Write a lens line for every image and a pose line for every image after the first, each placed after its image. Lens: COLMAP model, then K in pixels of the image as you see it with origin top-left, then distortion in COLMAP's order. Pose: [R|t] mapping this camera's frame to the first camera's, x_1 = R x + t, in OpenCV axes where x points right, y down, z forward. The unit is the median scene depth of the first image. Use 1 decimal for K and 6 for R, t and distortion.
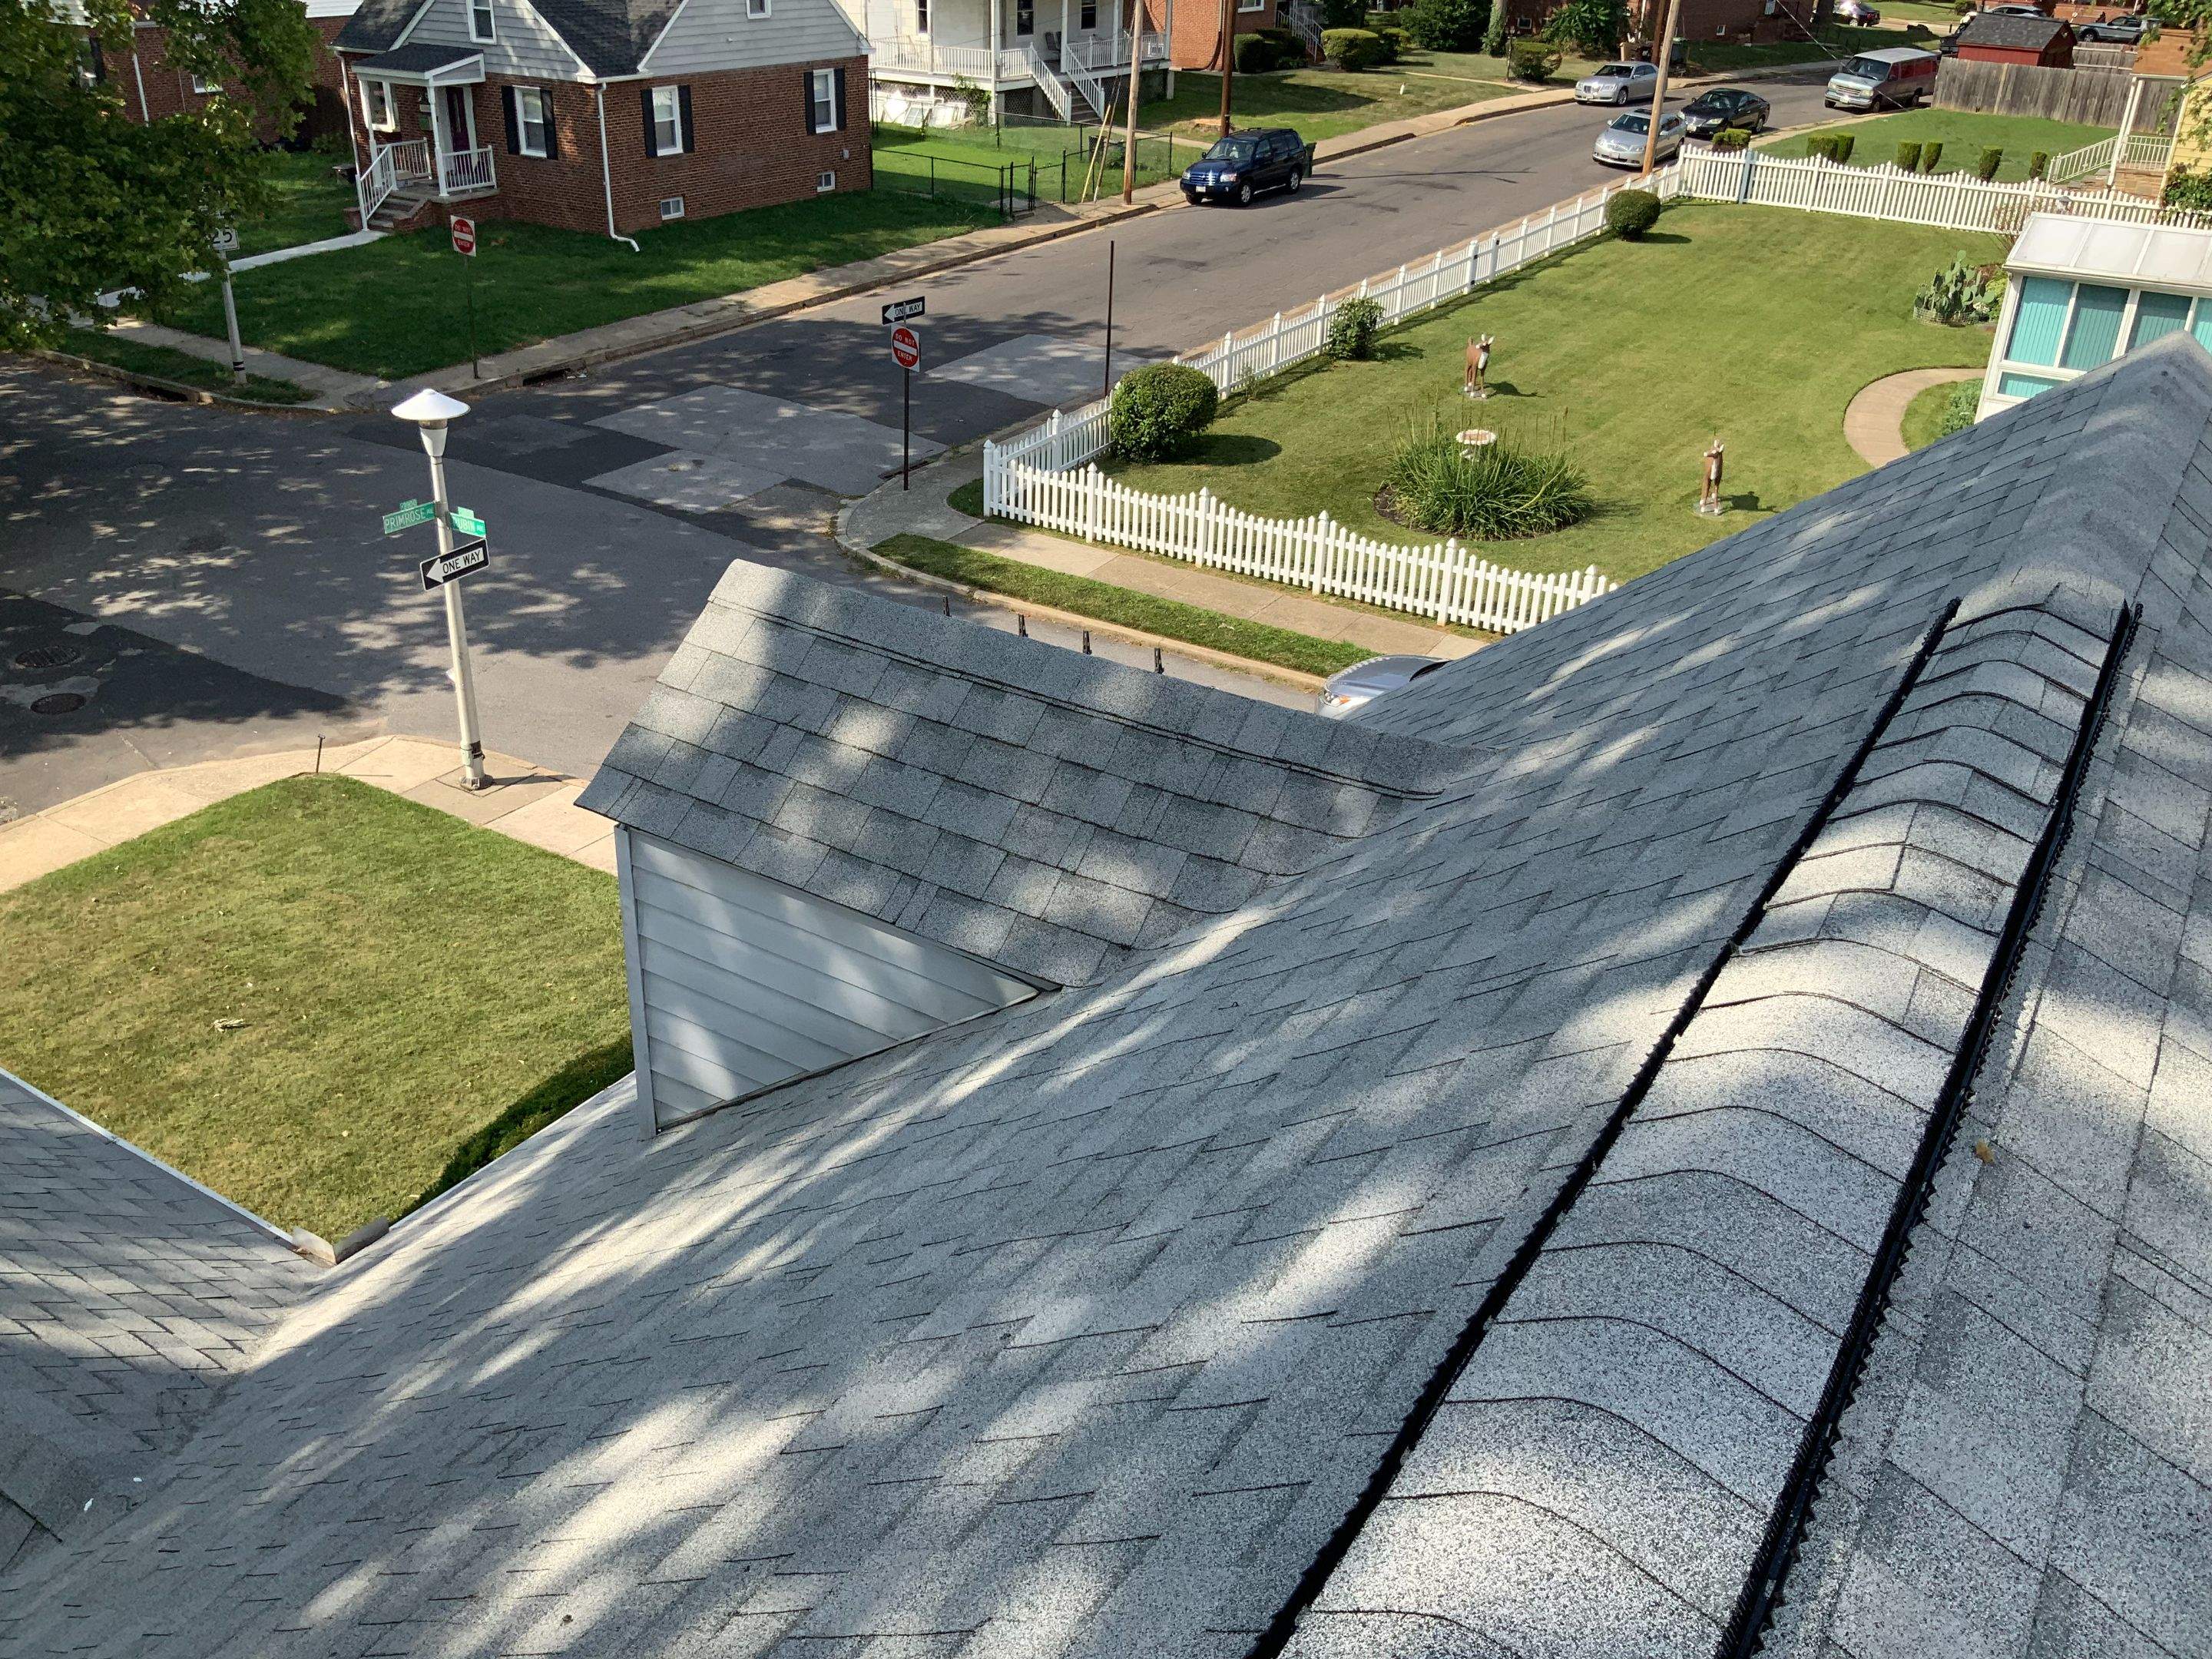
lens RADIAL K [[1832.1, 0, 1098.4], [0, 1832.1, 830.2], [0, 0, 1]] dist [0.105810, -0.225394]
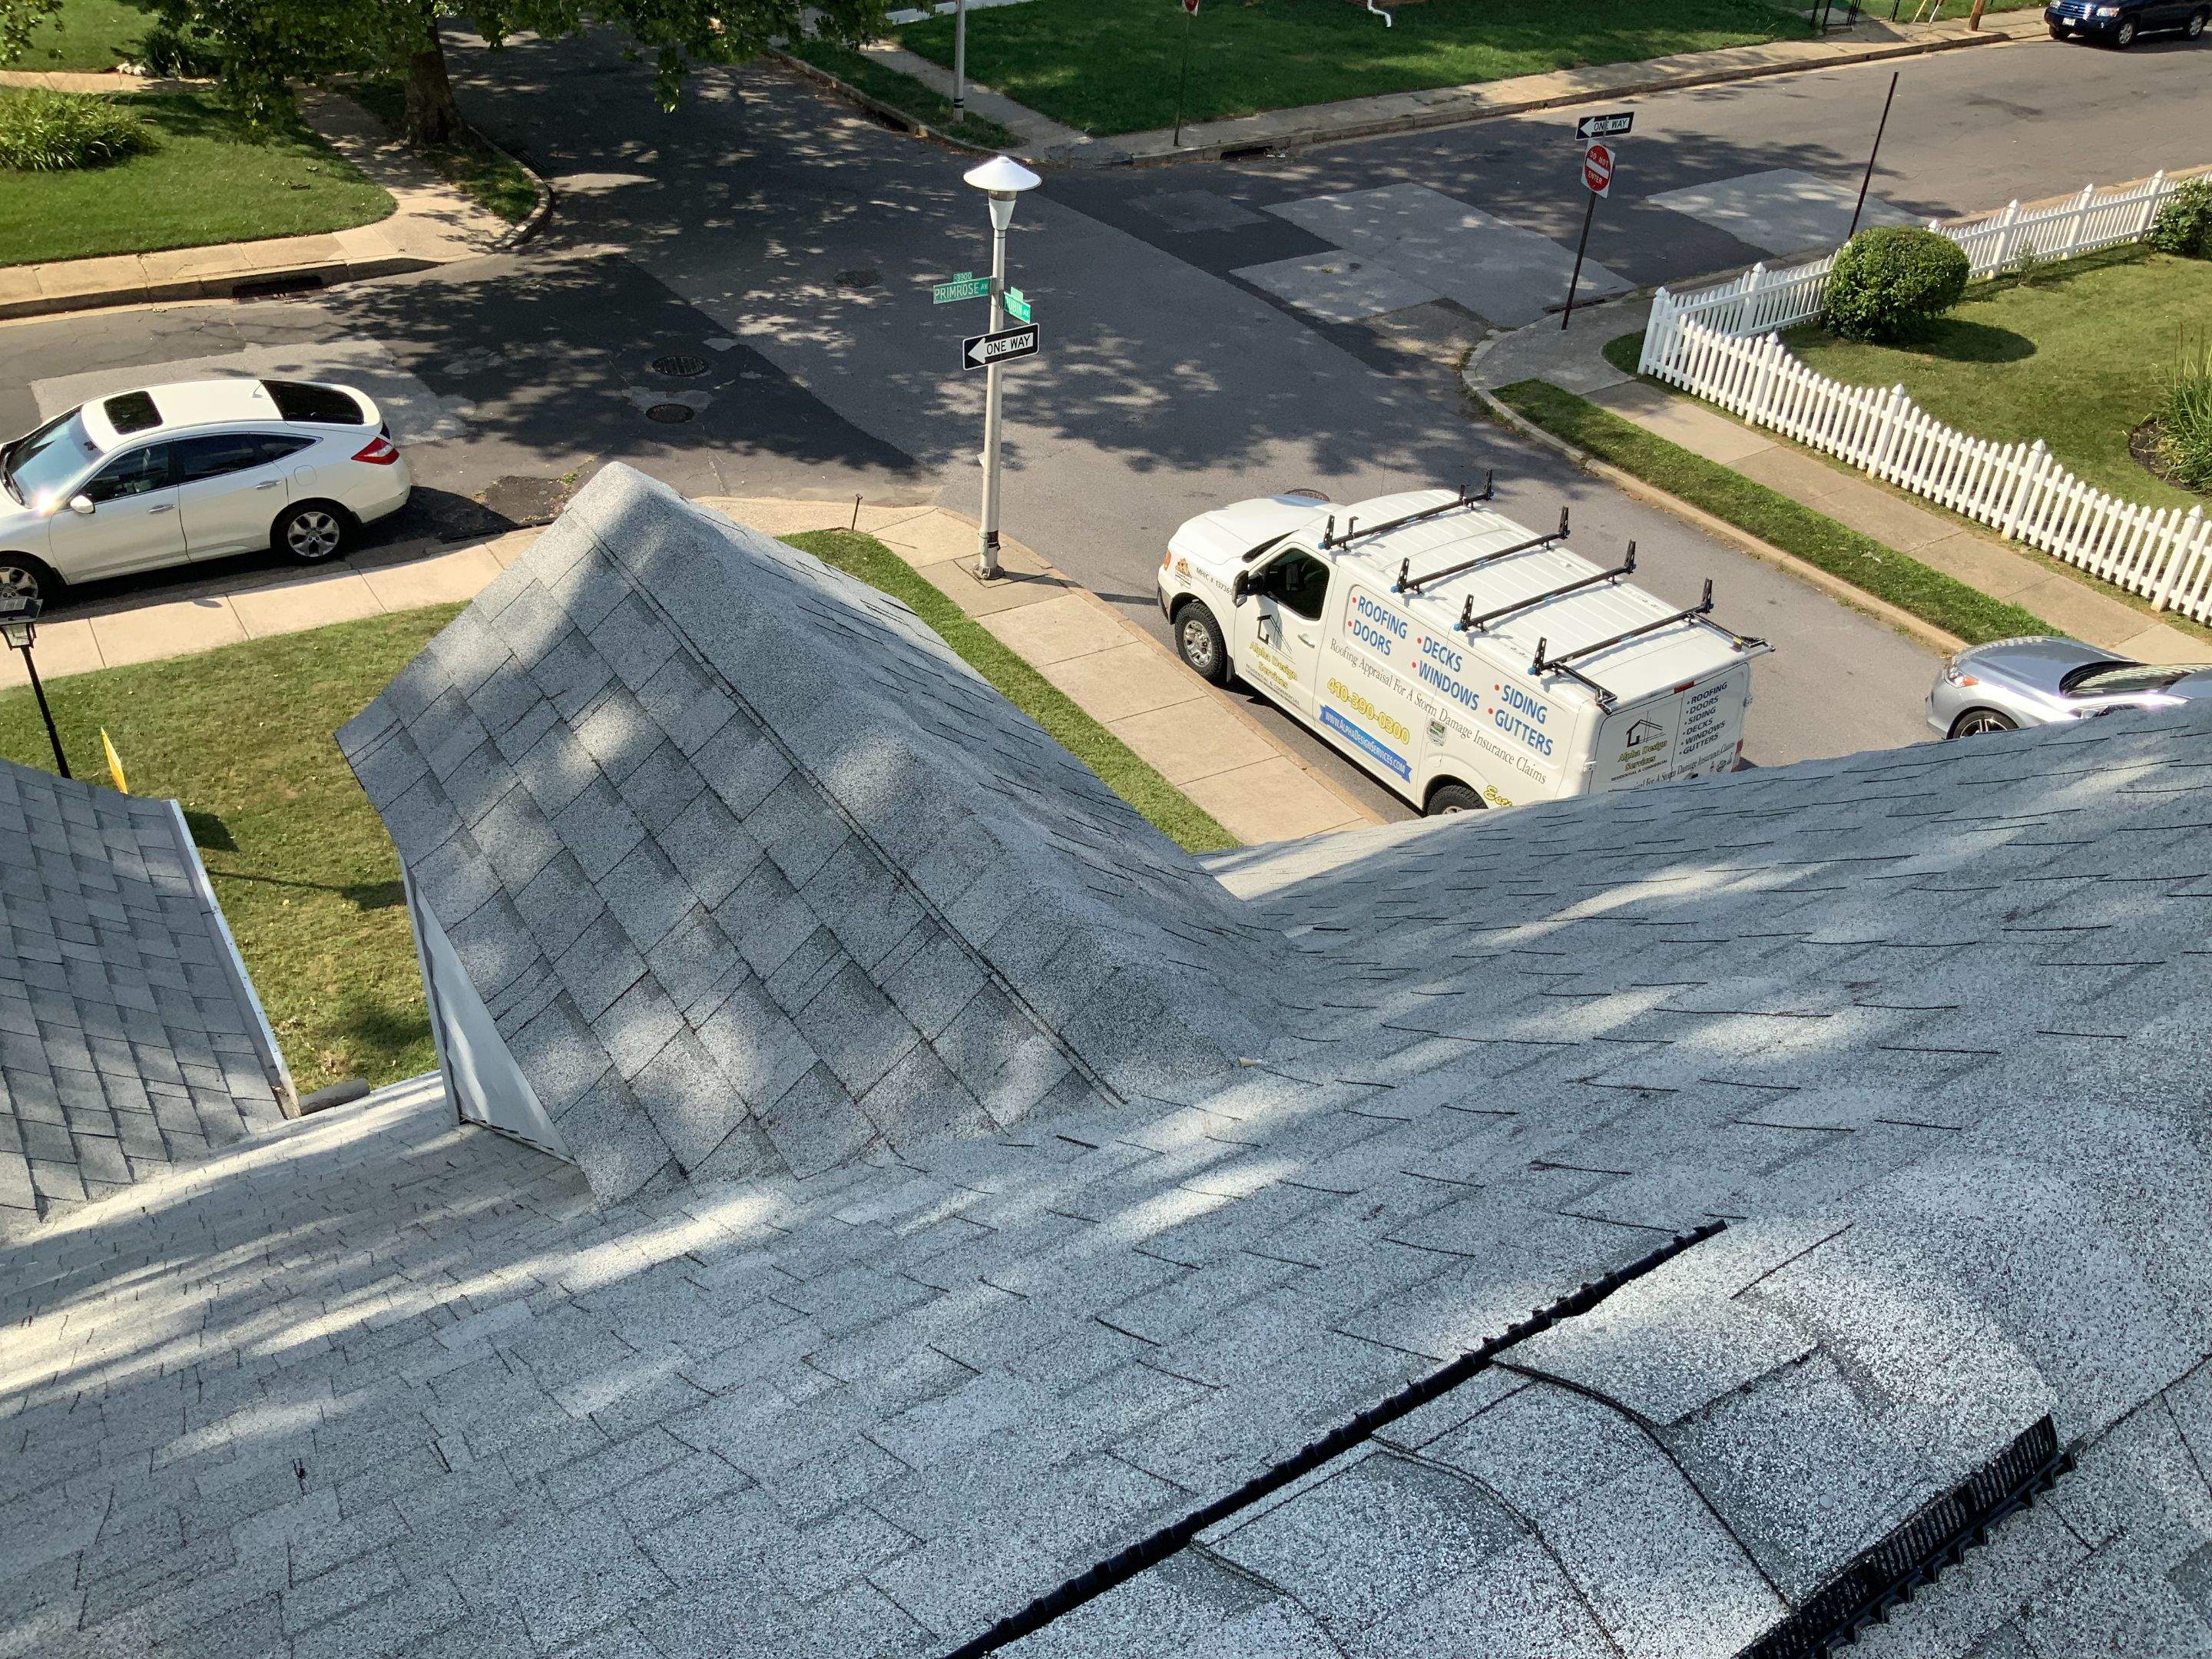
lens RADIAL K [[1832.1, 0, 1098.4], [0, 1832.1, 830.2], [0, 0, 1]] dist [0.105810, -0.225394]
pose [[0.907484, 0.250580, -0.337169, 0.061501], [-0.213782, 0.966386, 0.142814, -0.033631], [0.361622, -0.057520, 0.930549, 0.075820]]
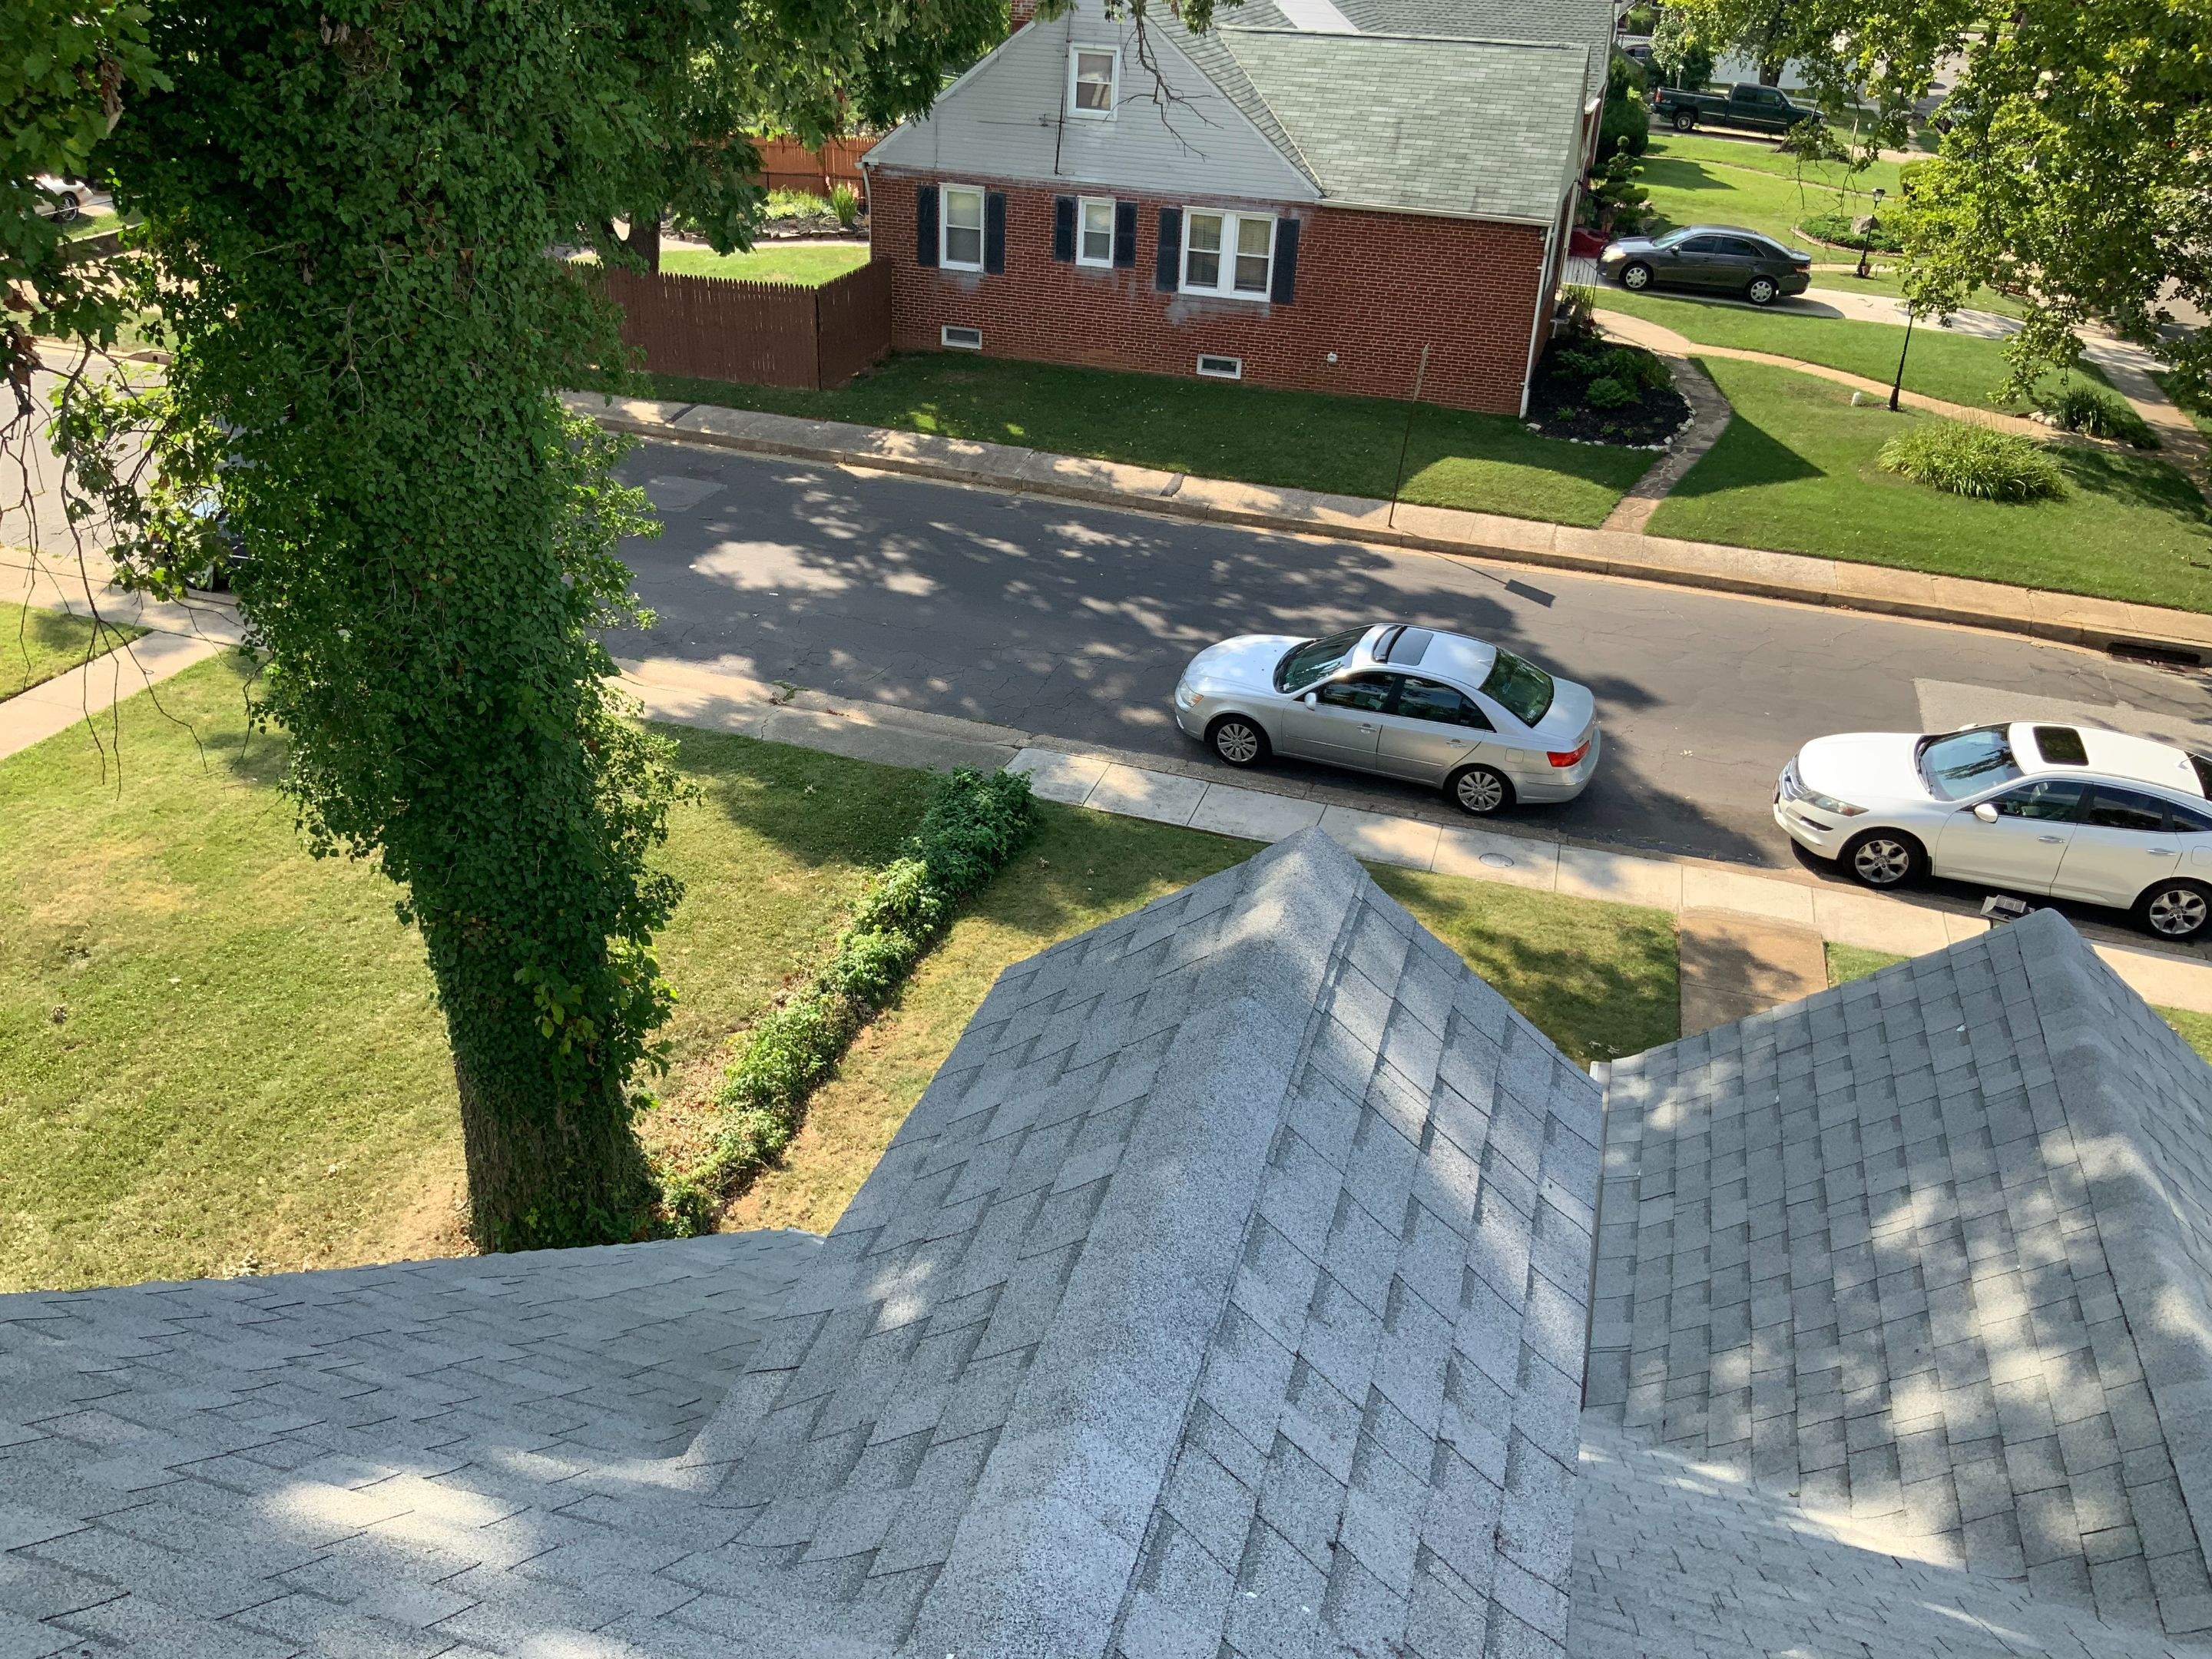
lens RADIAL K [[1822.5, 0, 1106.0], [0, 1822.5, 829.5], [0, 0, 1]] dist [0.152640, -0.347222]
pose [[0.286791, 0.427983, -0.857077, -0.034658], [-0.474202, 0.840786, 0.261173, 0.016149], [0.832396, 0.331526, 0.444080, -0.037603]]
